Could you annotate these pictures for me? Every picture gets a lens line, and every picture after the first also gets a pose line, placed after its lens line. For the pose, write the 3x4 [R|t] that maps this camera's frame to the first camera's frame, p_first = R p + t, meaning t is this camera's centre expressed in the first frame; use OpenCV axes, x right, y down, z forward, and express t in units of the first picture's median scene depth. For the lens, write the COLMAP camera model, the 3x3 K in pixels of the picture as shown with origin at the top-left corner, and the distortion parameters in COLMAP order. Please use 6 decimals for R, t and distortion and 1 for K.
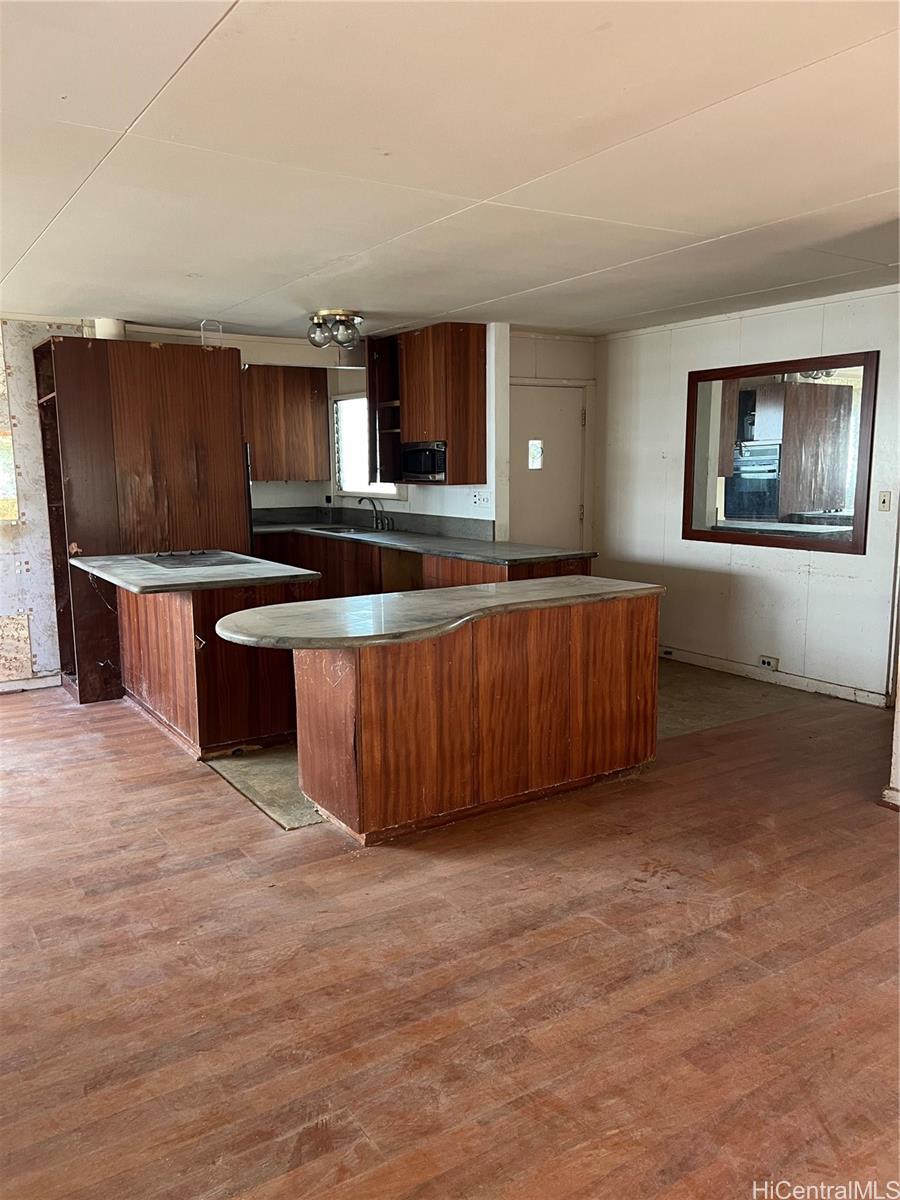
lens RADIAL K [[911.2, 0, 448.7], [0, 911.2, 603.8], [0, 0, 1]] dist [0.064671, -0.072902]
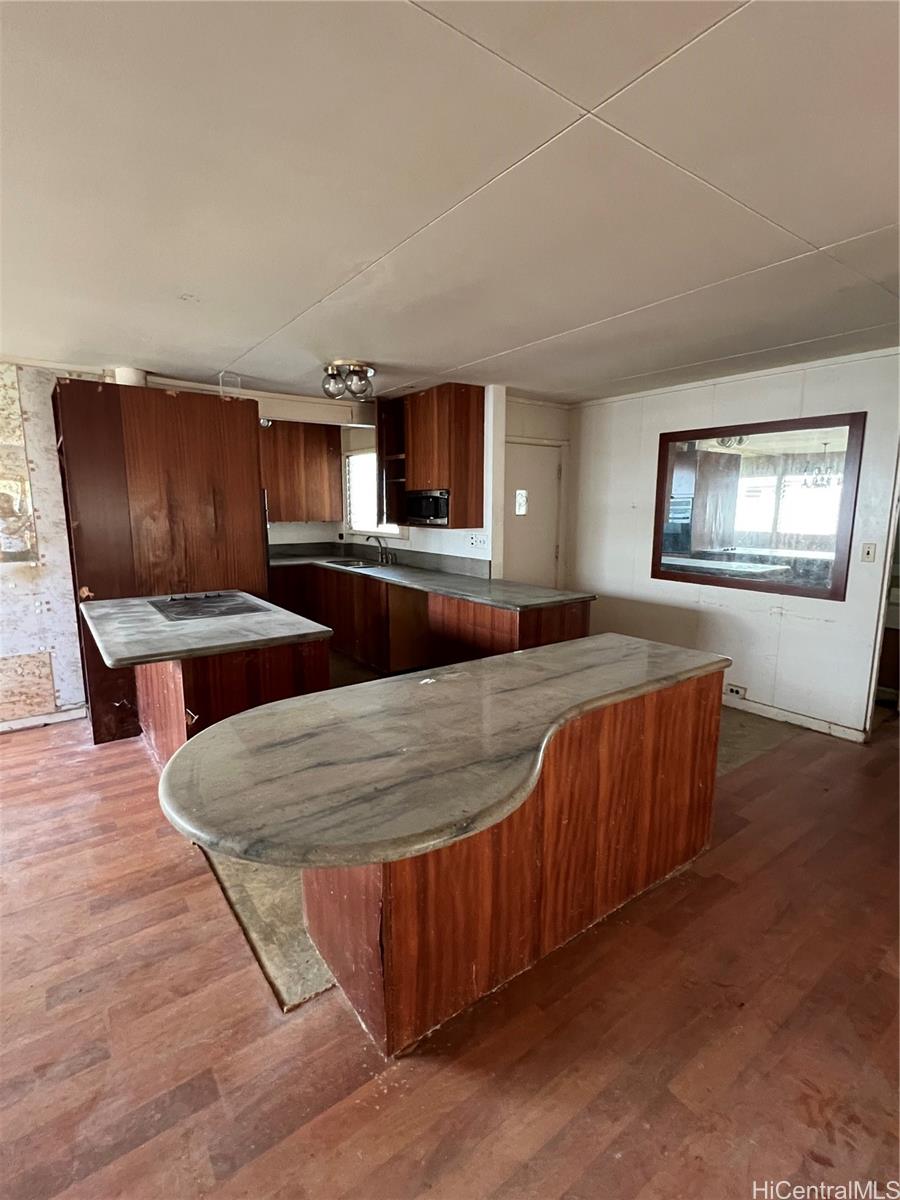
lens RADIAL K [[568.2, 0, 454.4], [0, 568.2, 592.2], [0, 0, 1]] dist [-0.006277, 0.001614]
pose [[0.997770, 0.002523, 0.066698, -0.048143], [-0.002443, 0.999996, -0.001286, -0.061074], [-0.066701, 0.001120, 0.997772, 0.360362]]
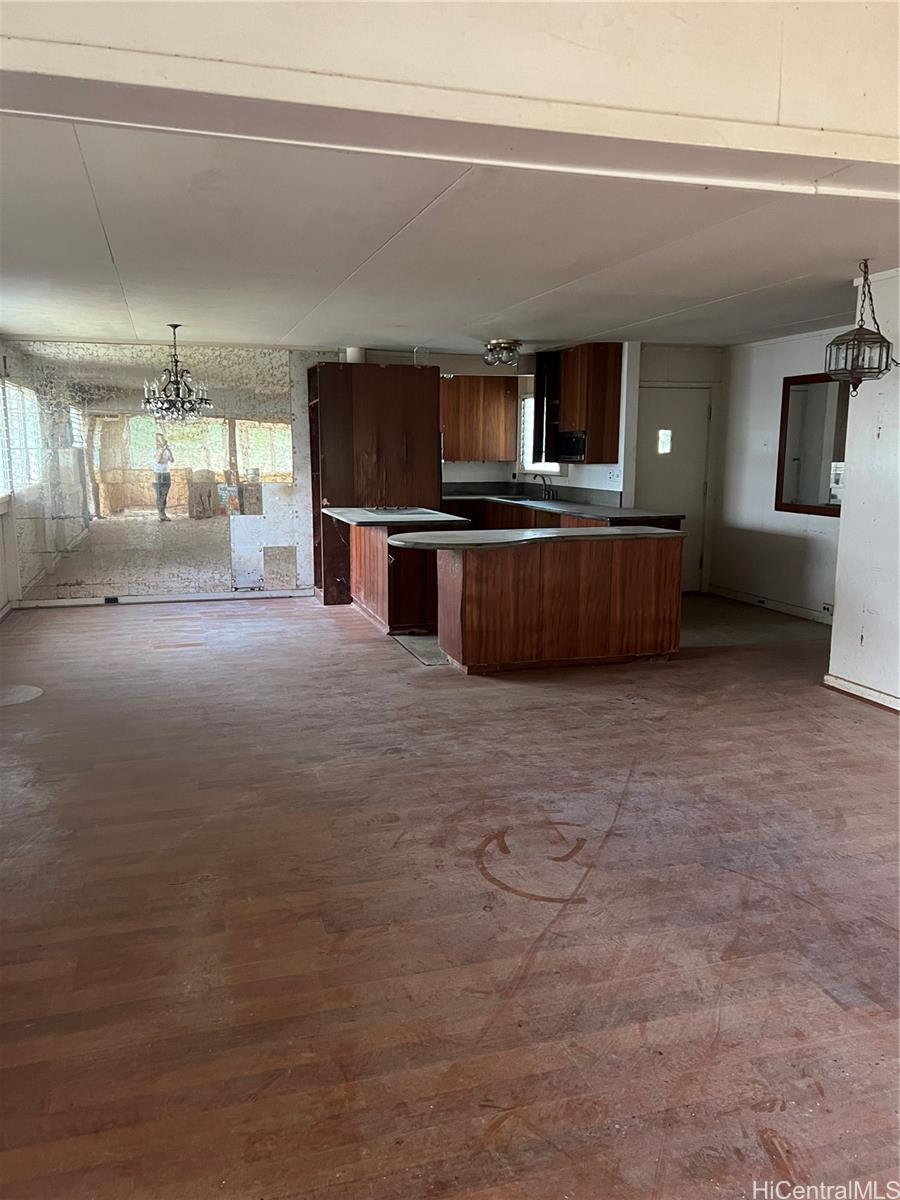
lens RADIAL K [[911.2, 0, 446.4], [0, 911.2, 604.3], [0, 0, 1]] dist [0.064671, -0.072902]
pose [[0.961140, 0.058227, -0.269850, 0.203519], [-0.053897, 0.998271, 0.023436, 0.062967], [0.270748, -0.007982, 0.962617, -0.400864]]
